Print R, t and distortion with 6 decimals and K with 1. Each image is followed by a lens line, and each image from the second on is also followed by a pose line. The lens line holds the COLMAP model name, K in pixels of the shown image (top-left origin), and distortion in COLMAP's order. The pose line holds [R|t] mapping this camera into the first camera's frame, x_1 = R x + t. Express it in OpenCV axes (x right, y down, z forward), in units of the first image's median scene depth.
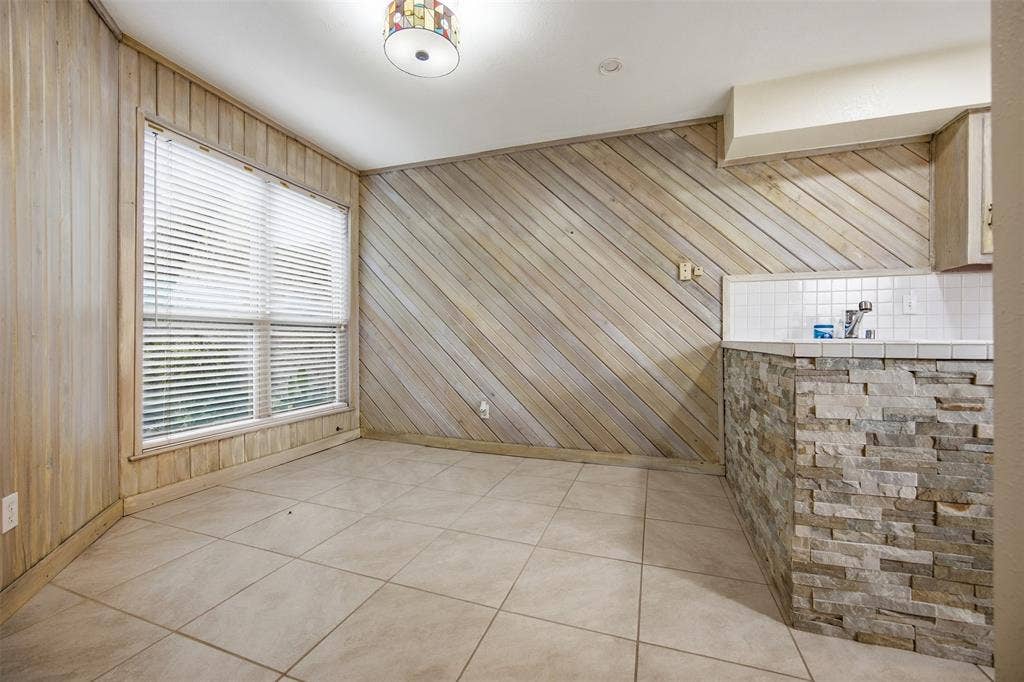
lens RADIAL K [[412.7, 0, 512.0], [0, 412.7, 341.0], [0, 0, 1]] dist [-0.001222, 0.000008]
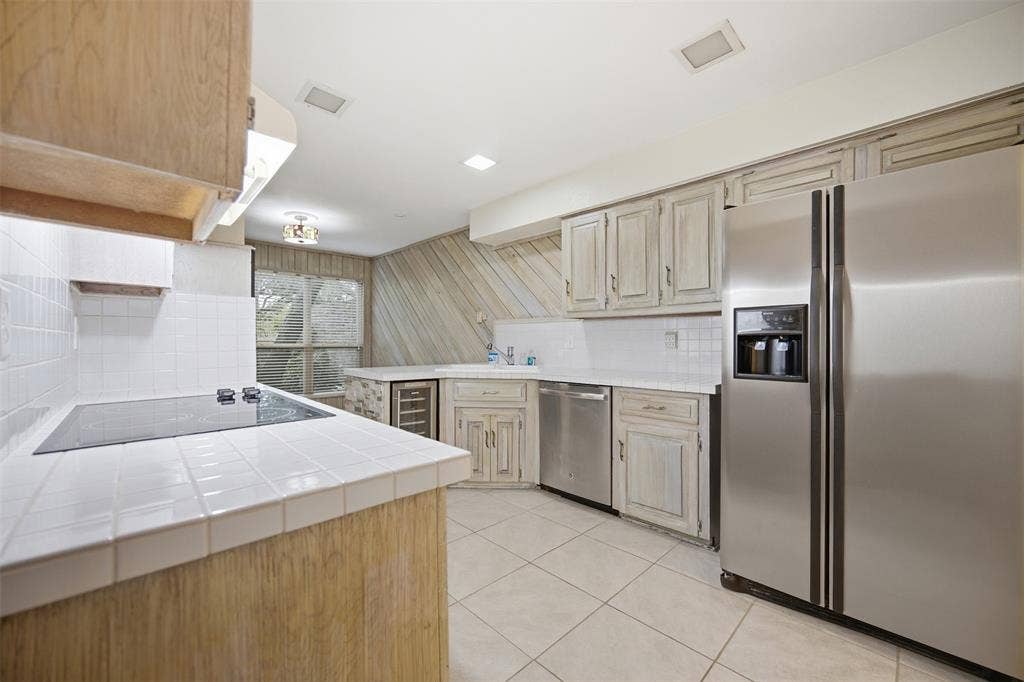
lens RADIAL K [[404.8, 0, 512.0], [0, 404.8, 341.0], [0, 0, 1]] dist [-0.000557, 0.000062]
pose [[0.889220, -0.001113, -0.457478, 1.135316], [-0.004049, 0.999939, -0.010303, -0.059045], [0.457461, 0.011014, 0.889161, -0.282075]]
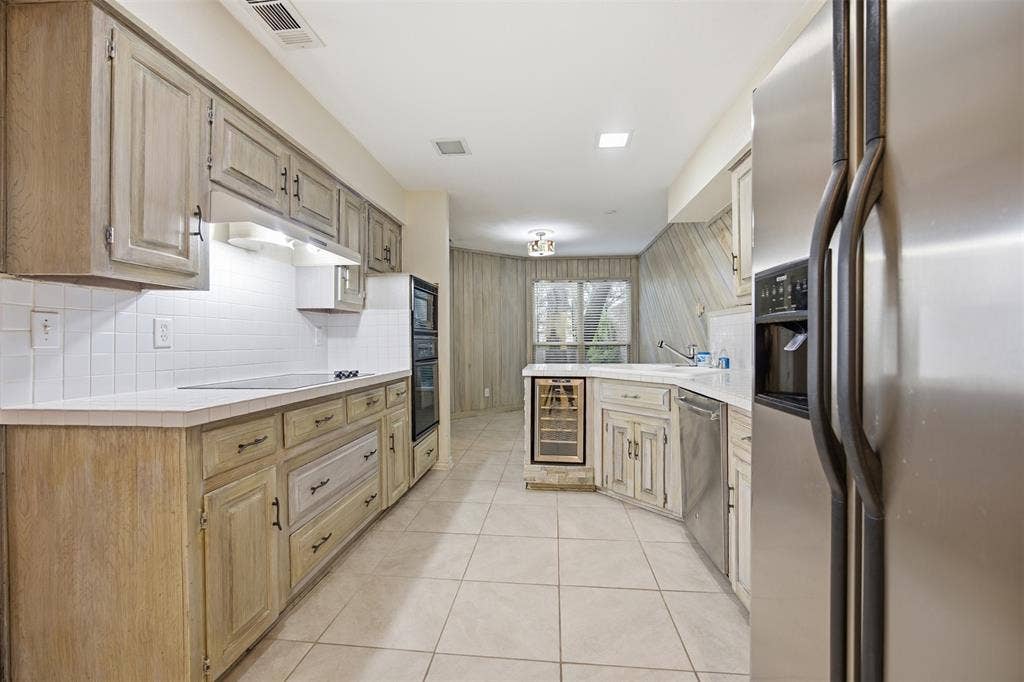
lens RADIAL K [[412.7, 0, 512.0], [0, 412.7, 341.0], [0, 0, 1]] dist [-0.001222, 0.000008]
pose [[0.236841, -0.002127, -0.971546, 1.430748], [-0.003219, 0.999990, -0.002974, -0.058666], [0.971543, 0.003832, 0.236832, 0.108232]]
